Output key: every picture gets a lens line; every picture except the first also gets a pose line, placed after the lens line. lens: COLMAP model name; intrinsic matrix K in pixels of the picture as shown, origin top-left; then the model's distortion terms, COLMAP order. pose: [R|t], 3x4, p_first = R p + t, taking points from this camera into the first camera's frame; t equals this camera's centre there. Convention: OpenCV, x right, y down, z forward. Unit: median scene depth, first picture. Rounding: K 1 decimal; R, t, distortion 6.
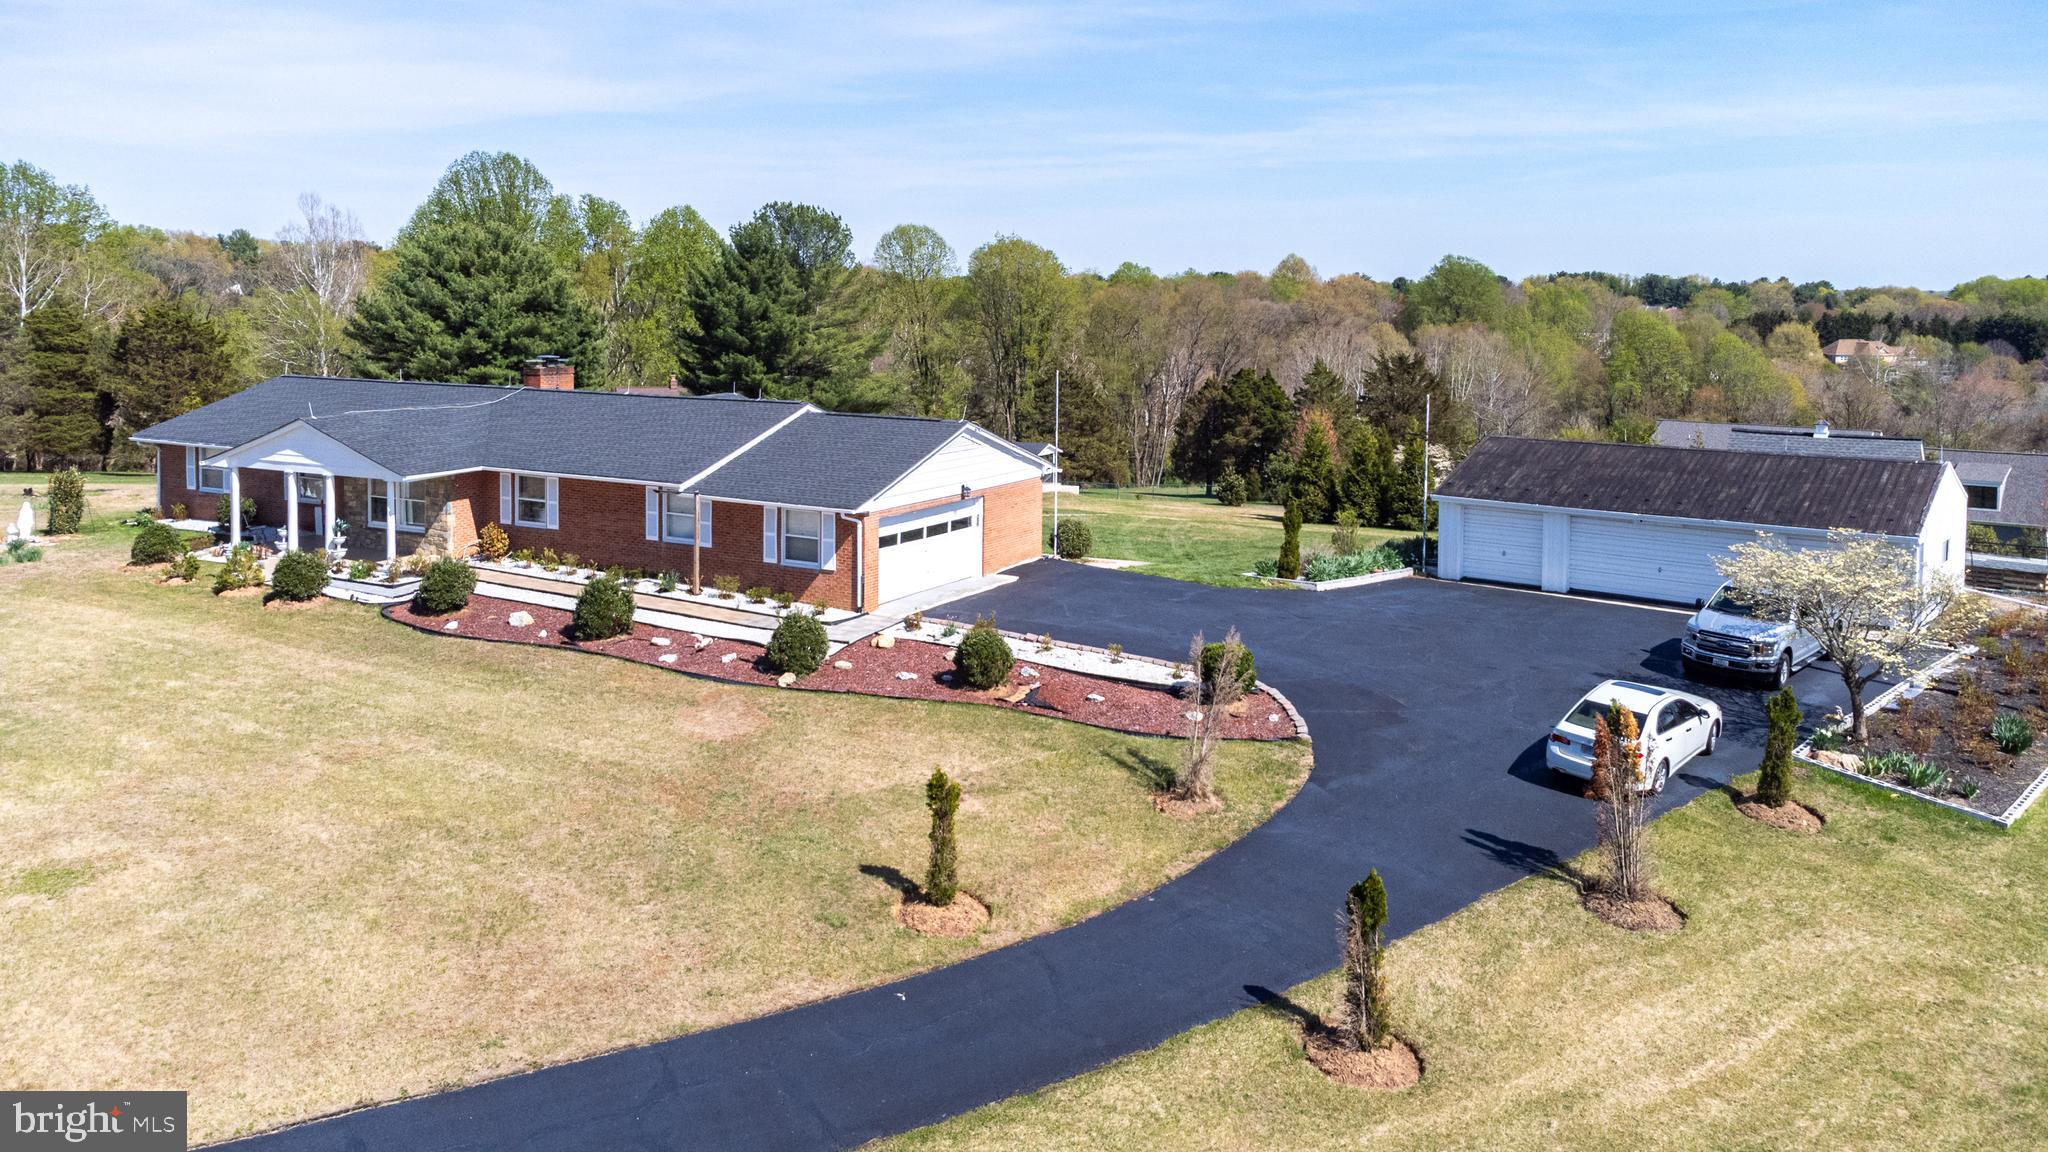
lens RADIAL K [[1572.4, 0, 1021.7], [0, 1572.4, 372.1], [0, 0, 1]] dist [0.012288, 0.058239]
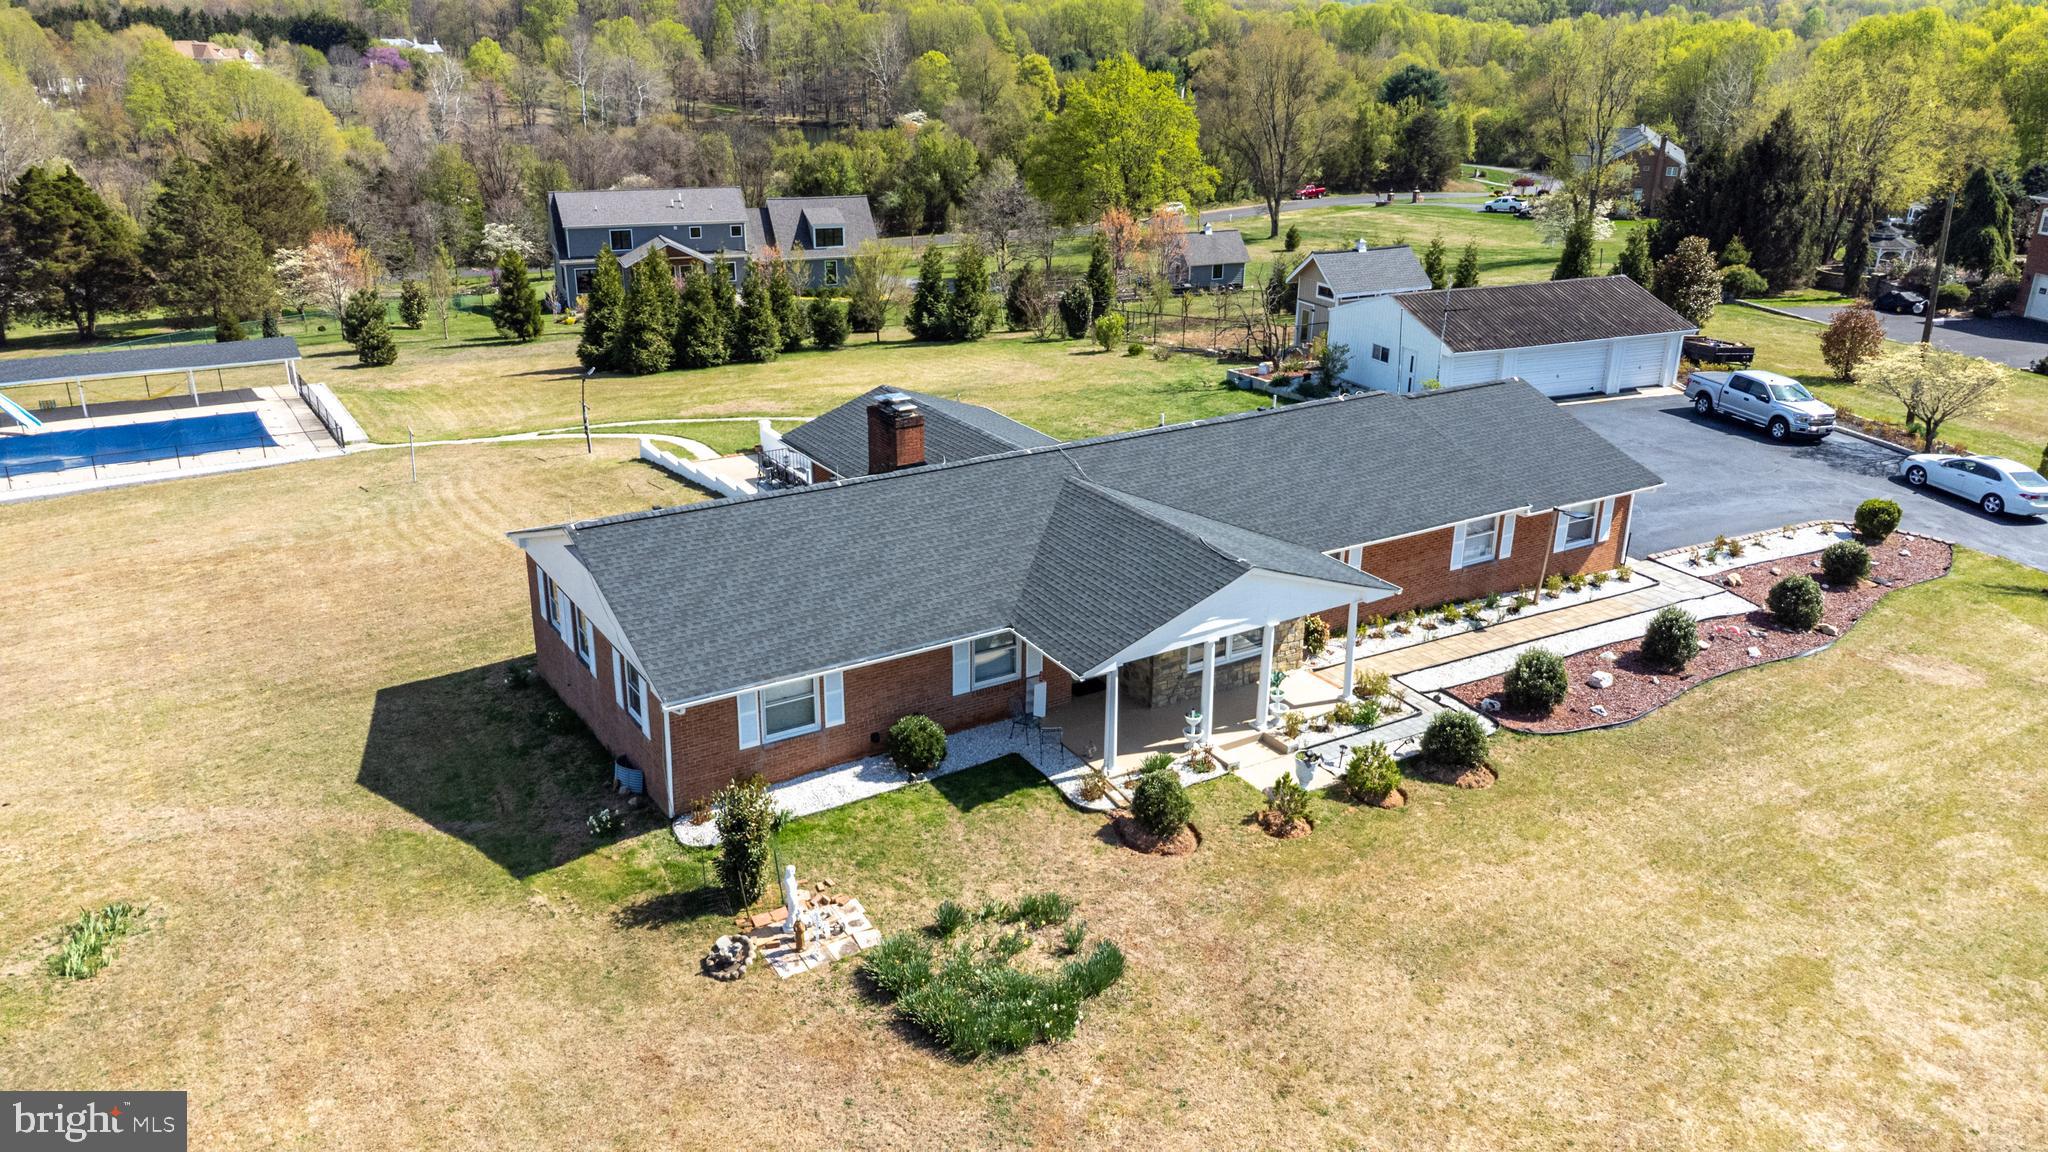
lens RADIAL K [[1514.1, 0, 1024.0], [0, 1514.1, 576.0], [0, 0, 1]] dist [0.033251, 0.037427]
pose [[0.484742, -0.315975, 0.815589, -1.040397], [0.034581, 0.938661, 0.343102, -0.202120], [-0.873973, -0.138112, 0.465935, 0.735684]]
